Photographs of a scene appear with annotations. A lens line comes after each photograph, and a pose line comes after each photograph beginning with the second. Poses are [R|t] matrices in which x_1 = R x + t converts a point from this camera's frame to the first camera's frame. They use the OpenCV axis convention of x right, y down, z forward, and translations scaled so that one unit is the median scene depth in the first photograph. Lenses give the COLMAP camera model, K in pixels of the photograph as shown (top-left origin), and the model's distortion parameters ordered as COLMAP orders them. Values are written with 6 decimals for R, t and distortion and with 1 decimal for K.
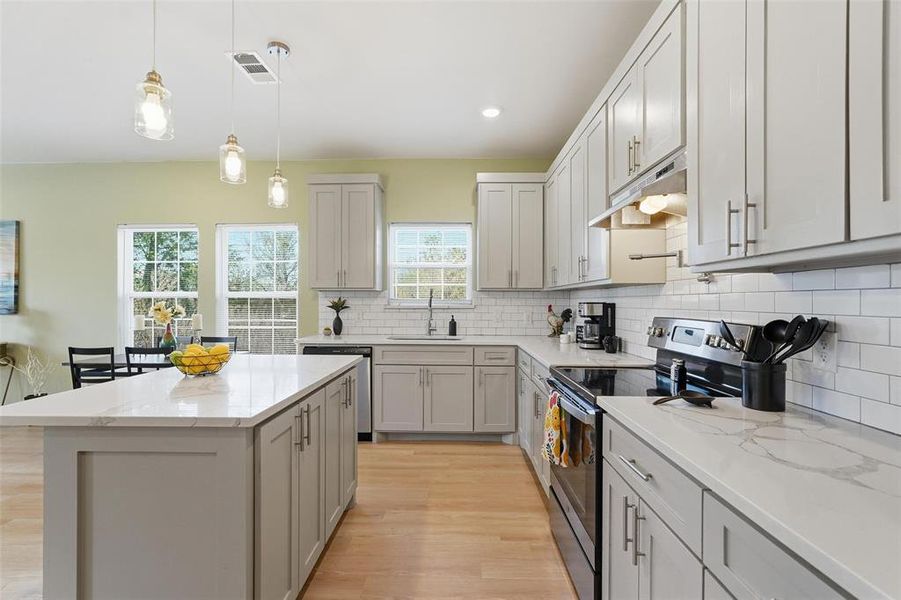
lens RADIAL K [[401.7, 0, 448.4], [0, 401.7, 301.0], [0, 0, 1]] dist [-0.013773, 0.008608]
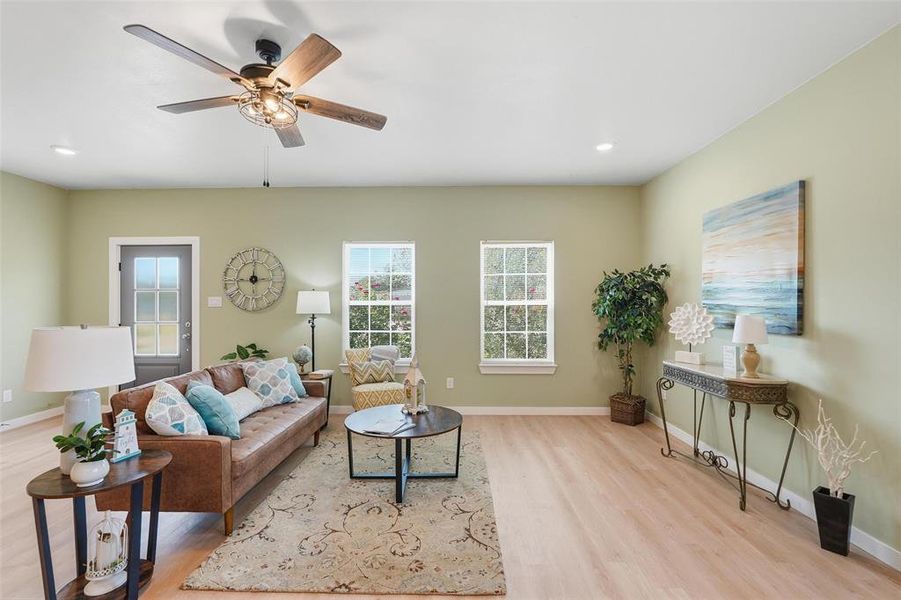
lens RADIAL K [[401.7, 0, 448.4], [0, 401.7, 301.0], [0, 0, 1]] dist [-0.013773, 0.008608]
pose [[0.011227, -0.006694, -0.999915, -0.503868], [-0.000154, 0.999978, -0.006696, -0.016639], [0.999937, 0.000230, 0.011226, 0.481513]]
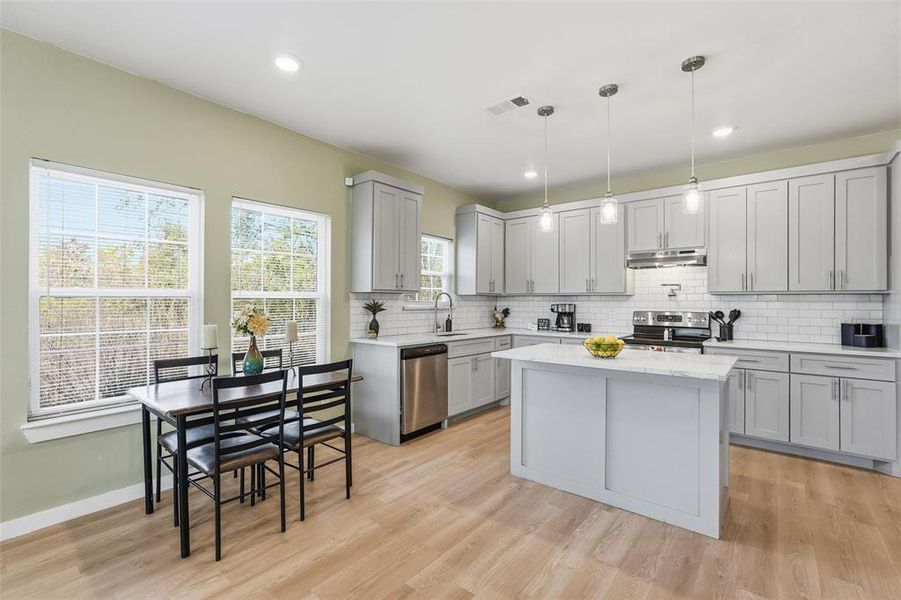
lens RADIAL K [[401.7, 0, 448.4], [0, 401.7, 301.0], [0, 0, 1]] dist [-0.013773, 0.008608]
pose [[0.613105, 0.002431, 0.789998, -0.933644], [-0.003422, 0.999994, -0.000421, -0.004953], [-0.789994, -0.002445, 0.613110, 0.259283]]
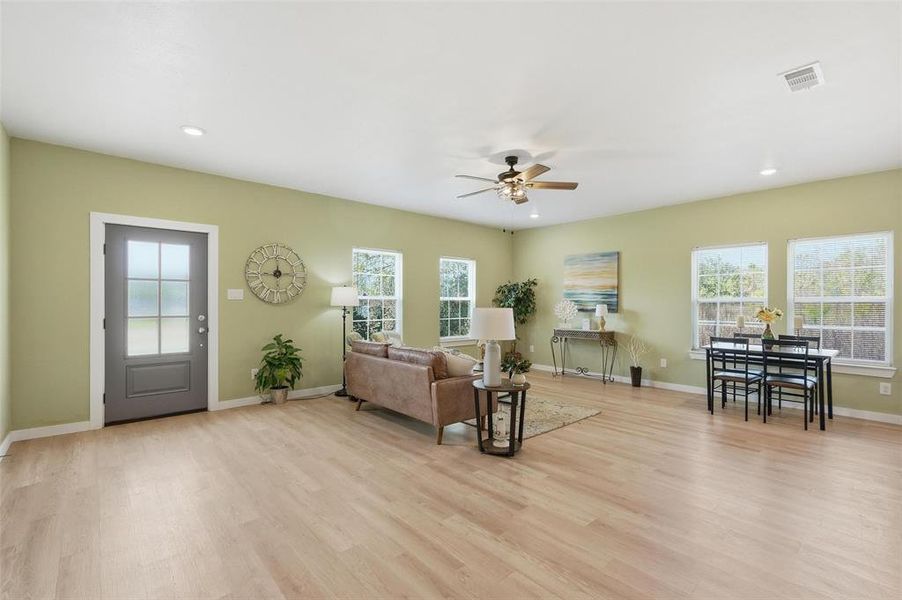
lens RADIAL K [[403.9, 0, 448.1], [0, 403.9, 304.5], [0, 0, 1]] dist [0.000591, 0.000727]
pose [[0.687730, 0.004382, -0.725953, -0.420924], [-0.004132, 0.999989, 0.002122, 0.000916], [0.725954, 0.001540, 0.687741, -0.542402]]
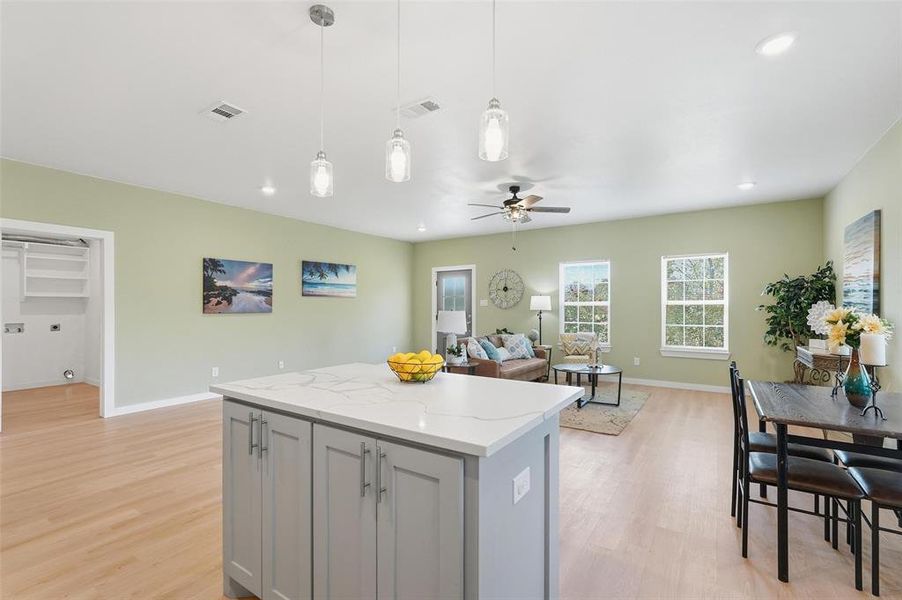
lens RADIAL K [[403.9, 0, 448.1], [0, 403.9, 304.5], [0, 0, 1]] dist [0.000591, 0.000727]
pose [[-0.537586, -0.006595, -0.843183, 0.088964], [-0.002046, 0.999977, -0.006517, -0.000819], [0.843207, -0.001779, -0.537586, 0.730397]]
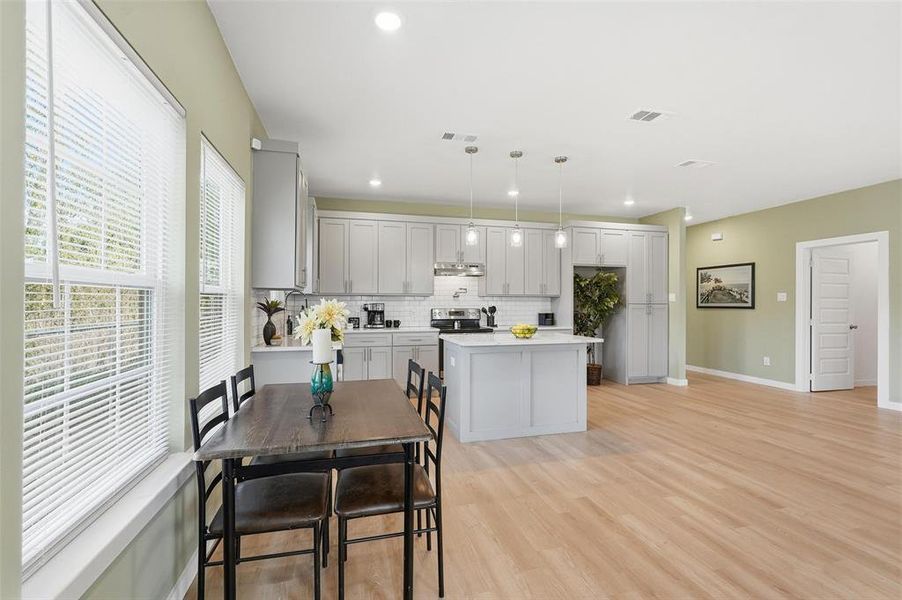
lens RADIAL K [[402.2, 0, 448.9], [0, 402.2, 301.0], [0, 0, 1]] dist [-0.013773, 0.008608]
pose [[-0.280986, 0.004725, 0.959700, -1.127675], [-0.001365, 0.999985, -0.005323, 0.001591], [-0.959711, -0.002805, -0.280975, 0.881750]]
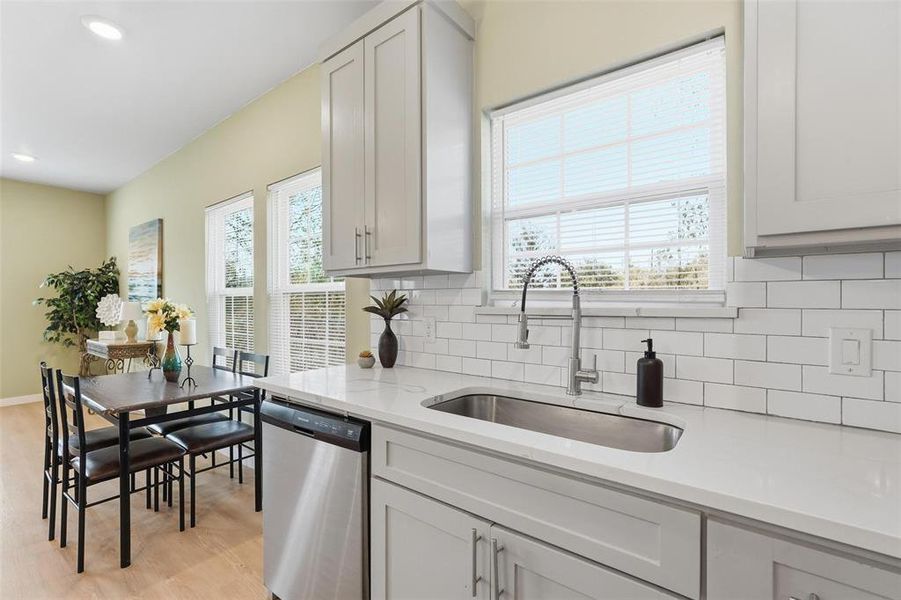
lens RADIAL K [[401.7, 0, 448.4], [0, 401.7, 301.0], [0, 0, 1]] dist [-0.013773, 0.008608]
pose [[0.805361, -0.004199, -0.592770, 0.069203], [0.005473, 0.999985, 0.000353, 0.004797], [0.592759, -0.003529, 0.805372, 0.652466]]
